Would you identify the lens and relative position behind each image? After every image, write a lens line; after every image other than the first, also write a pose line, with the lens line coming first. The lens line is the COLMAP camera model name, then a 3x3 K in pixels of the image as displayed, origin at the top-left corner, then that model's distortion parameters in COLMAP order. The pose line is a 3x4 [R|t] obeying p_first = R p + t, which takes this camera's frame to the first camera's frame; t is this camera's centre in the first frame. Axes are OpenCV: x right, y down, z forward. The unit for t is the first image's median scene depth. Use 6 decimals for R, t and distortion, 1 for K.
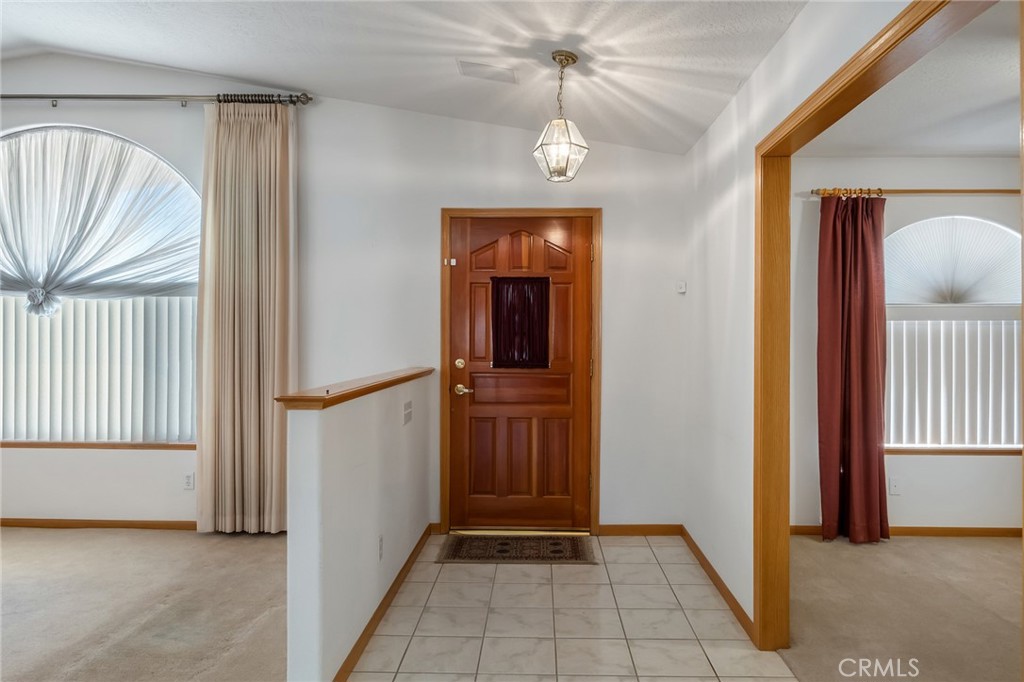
lens RADIAL K [[551.5, 0, 513.7], [0, 551.5, 318.8], [0, 0, 1]] dist [0.000911, 0.000263]
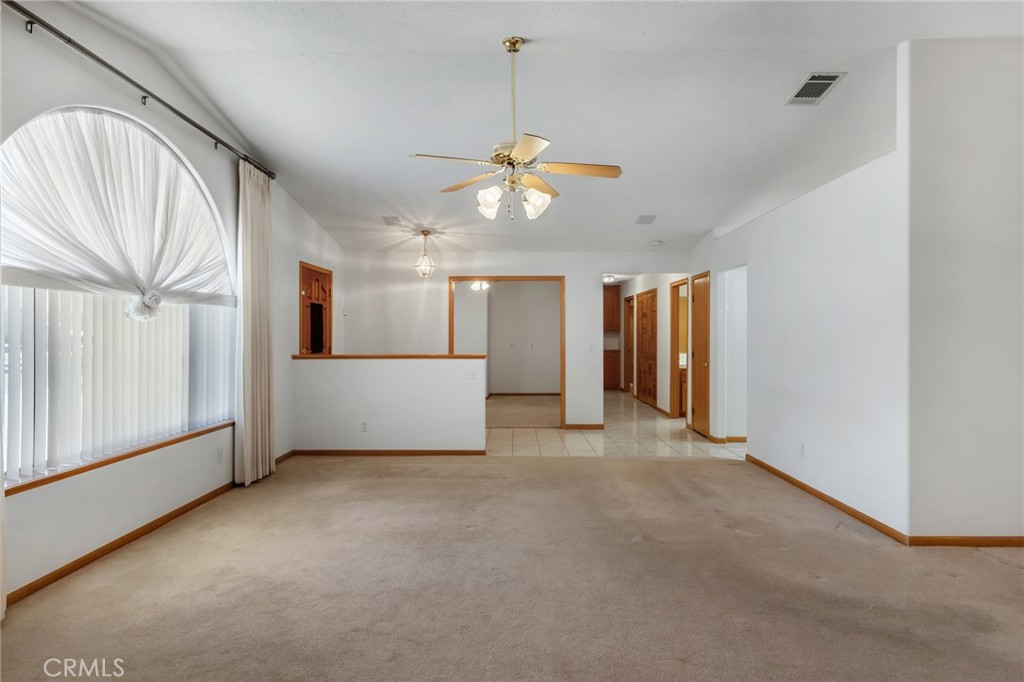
lens RADIAL K [[531.9, 0, 512.0], [0, 531.9, 341.0], [0, 0, 1]] dist [0.001679, 0.000292]
pose [[0.007642, -0.017877, 0.999811, -1.771170], [-0.001874, 0.999838, 0.017892, 0.014757], [-0.999969, -0.002010, 0.007608, 0.344278]]
